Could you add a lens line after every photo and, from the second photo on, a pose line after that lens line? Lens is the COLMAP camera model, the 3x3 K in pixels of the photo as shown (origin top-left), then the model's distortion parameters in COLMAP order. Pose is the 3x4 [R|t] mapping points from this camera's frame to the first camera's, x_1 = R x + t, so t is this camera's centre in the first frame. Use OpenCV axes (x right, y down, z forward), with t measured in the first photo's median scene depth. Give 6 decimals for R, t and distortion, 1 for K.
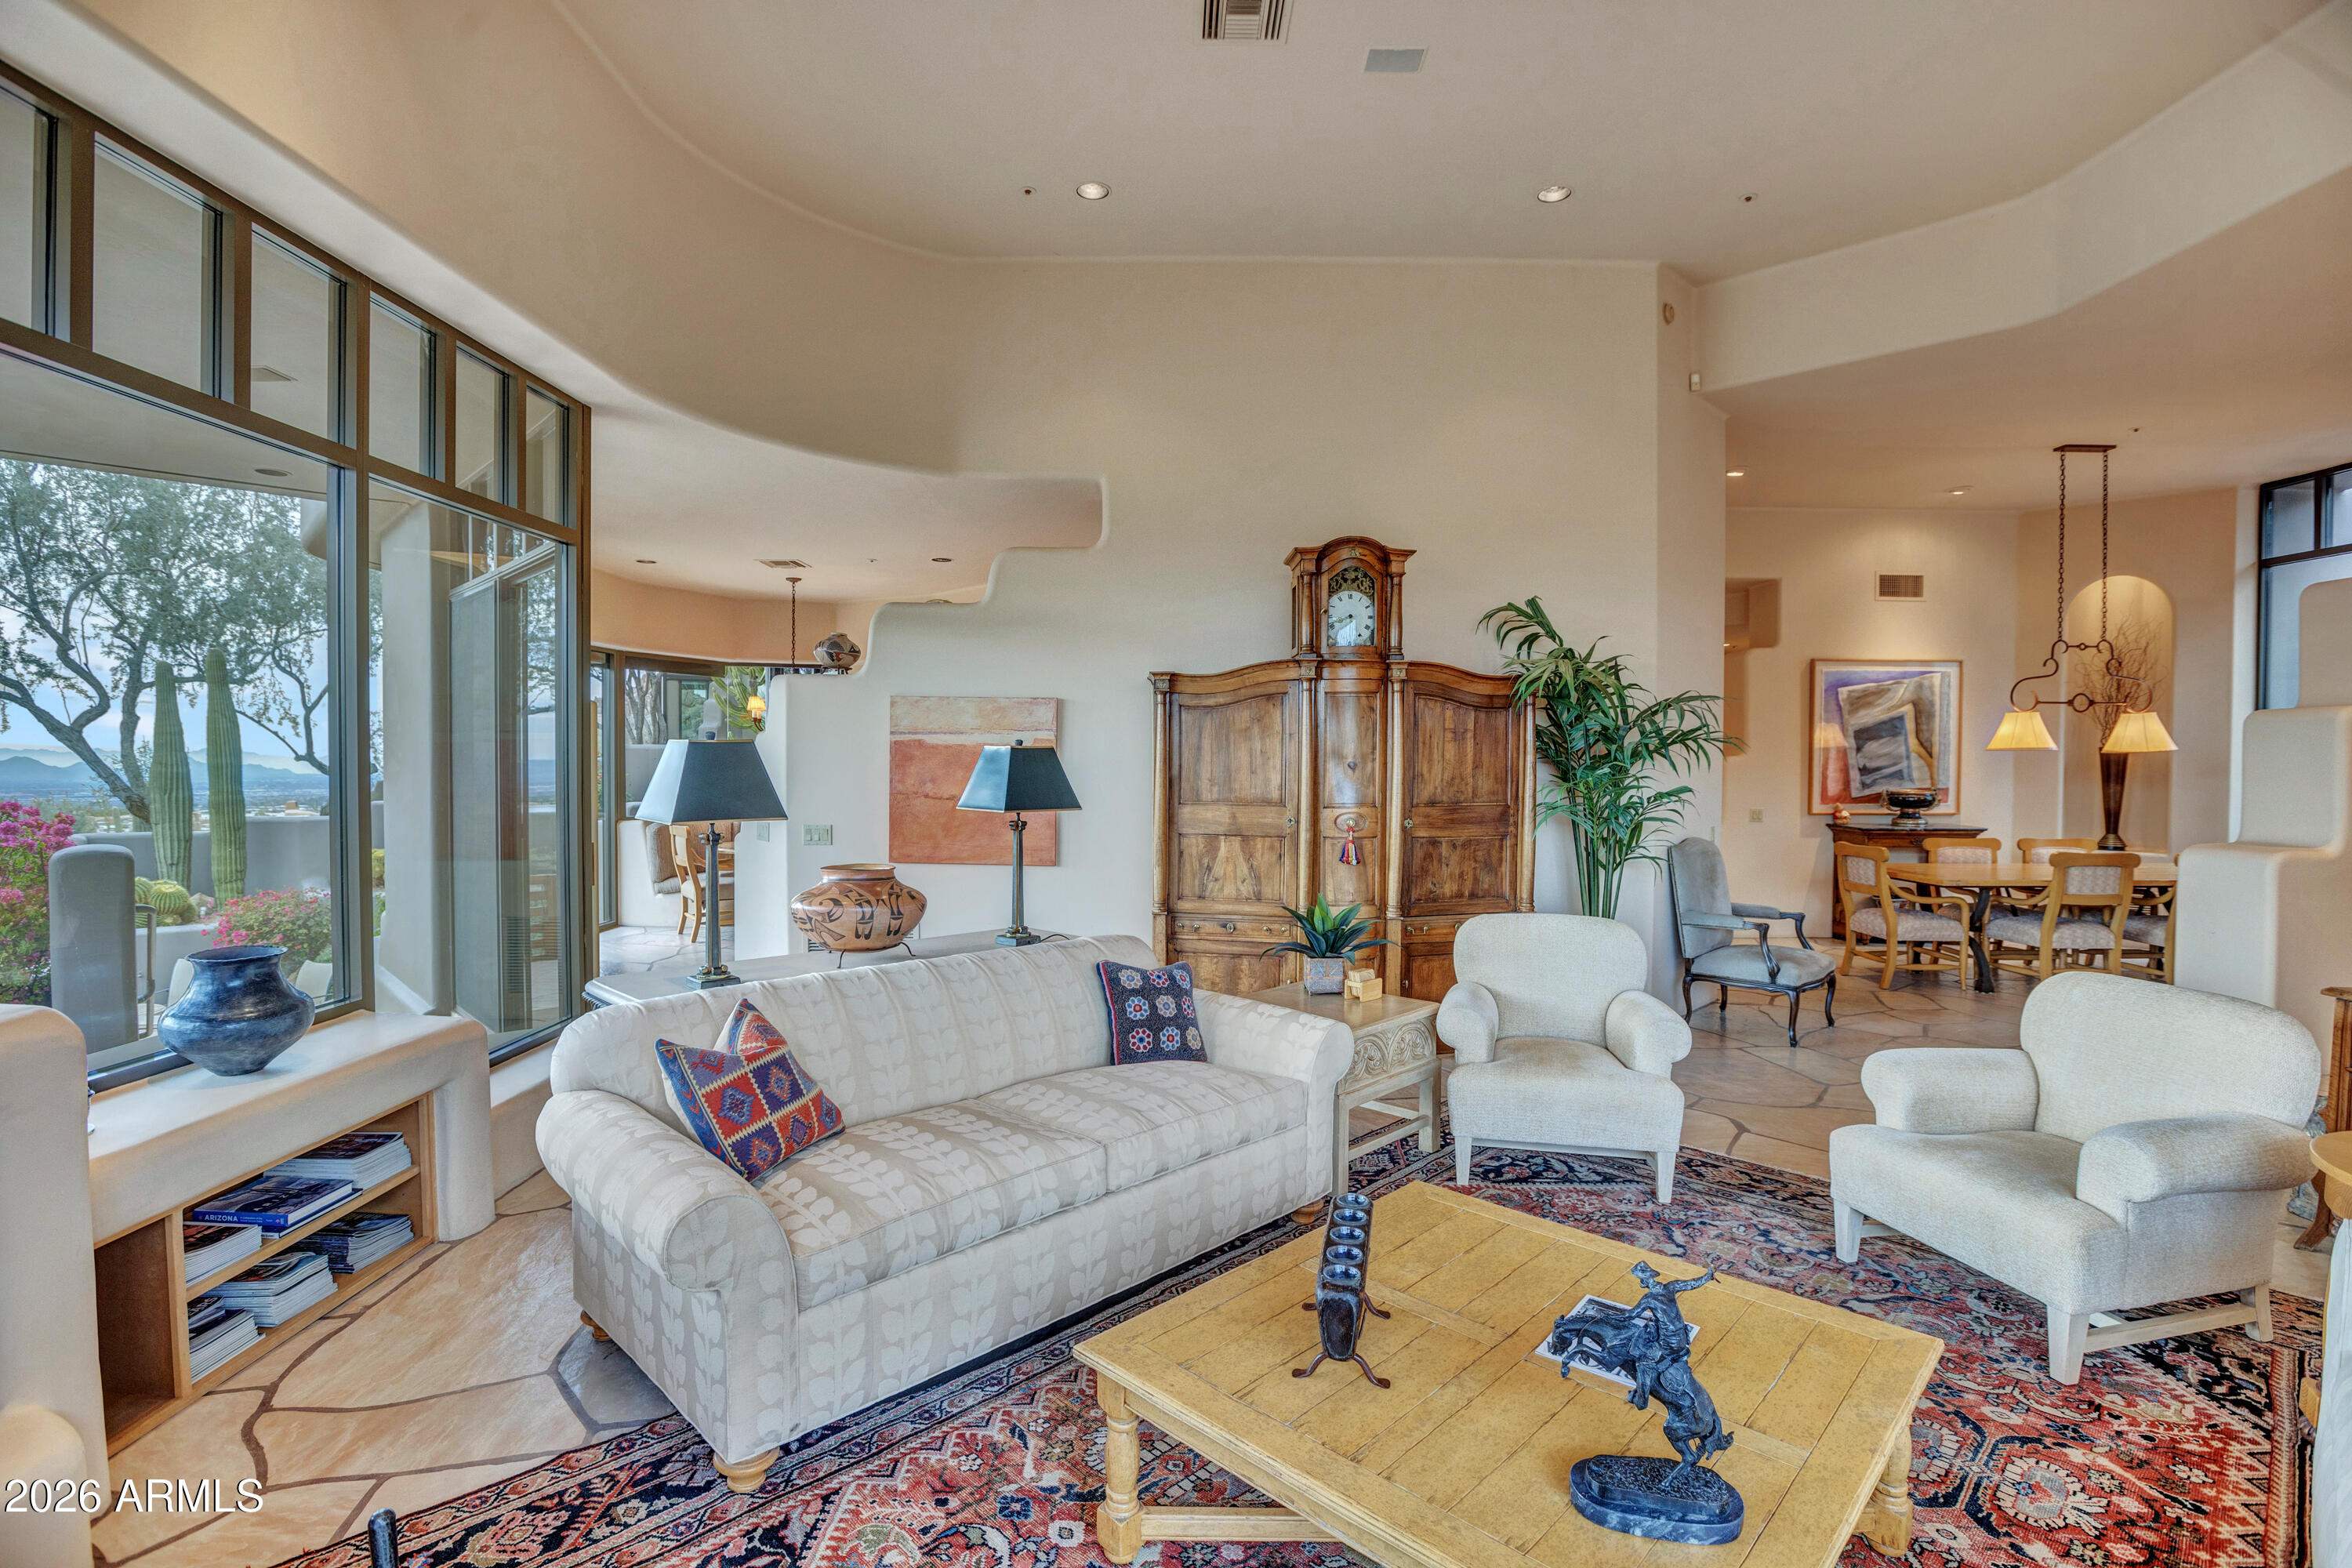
lens RADIAL K [[1131.3, 0, 1163.1], [0, 1131.3, 776.3], [0, 0, 1]] dist [-0.024935, 0.000243]
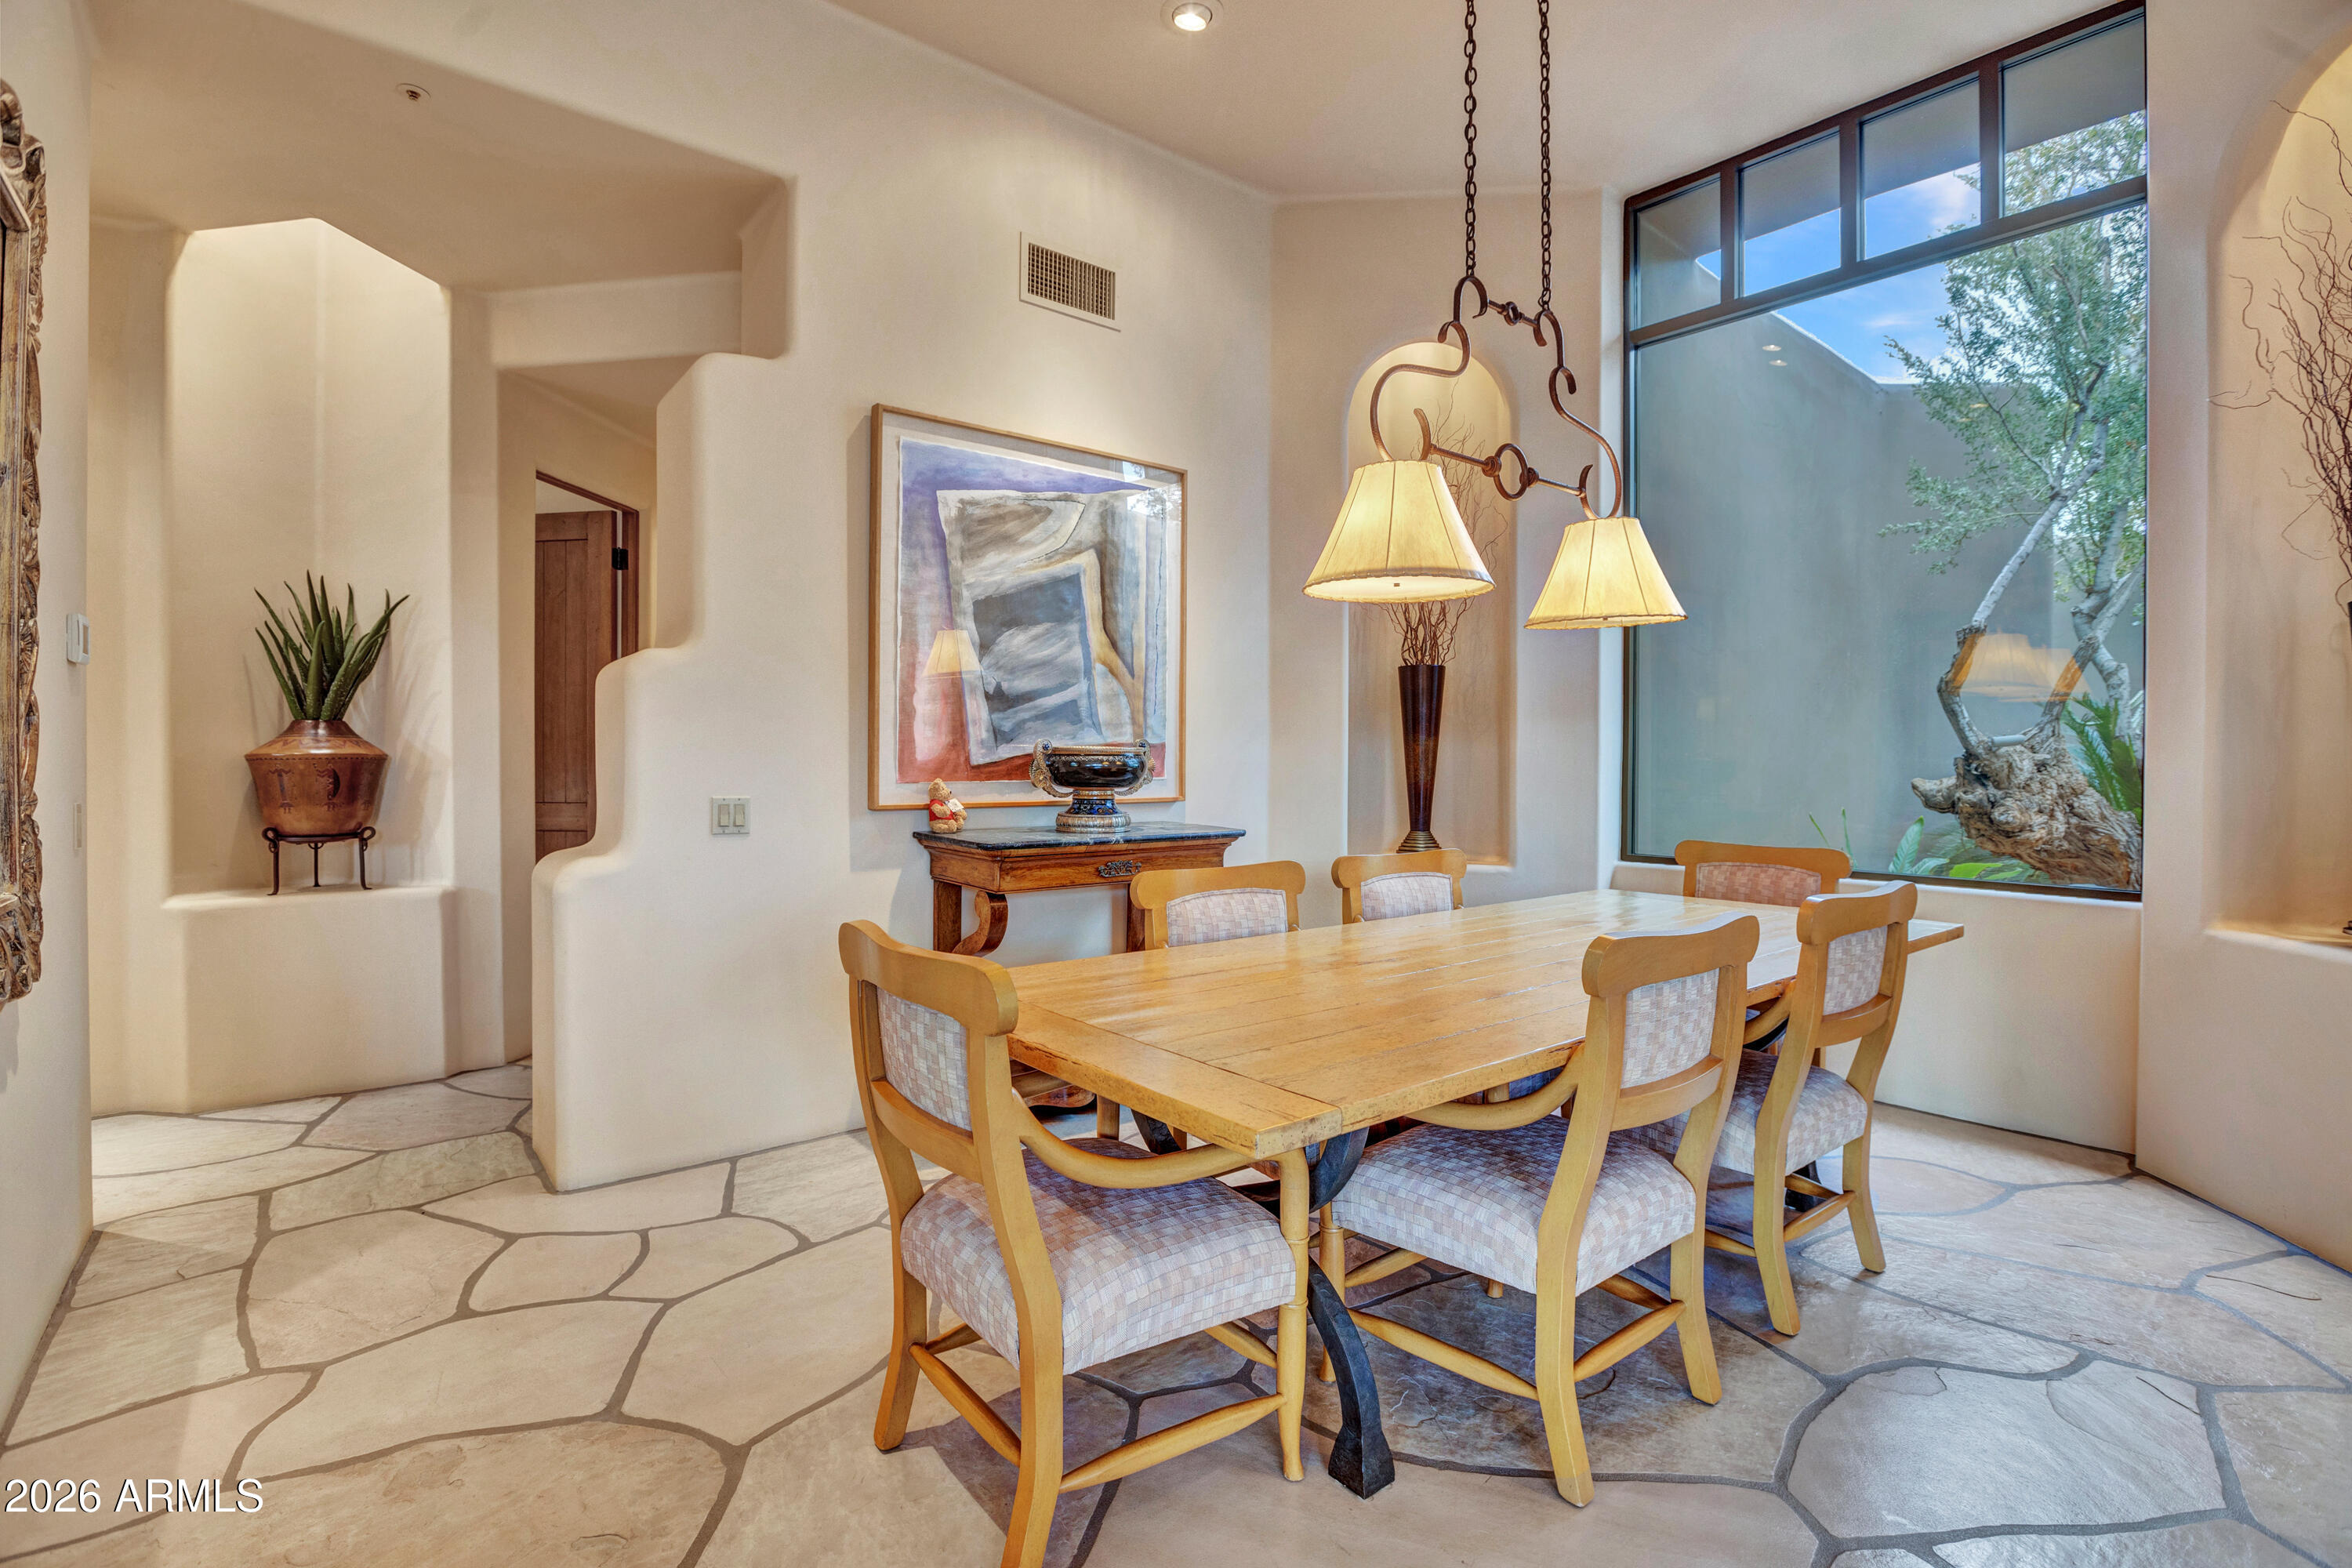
lens RADIAL K [[1131.3, 0, 1163.1], [0, 1131.3, 776.3], [0, 0, 1]] dist [-0.024935, 0.000243]
pose [[0.792620, -0.009794, 0.609638, 0.421077], [0.010197, 0.999944, 0.002807, 0.022493], [-0.609631, 0.003992, 0.792675, 0.634823]]
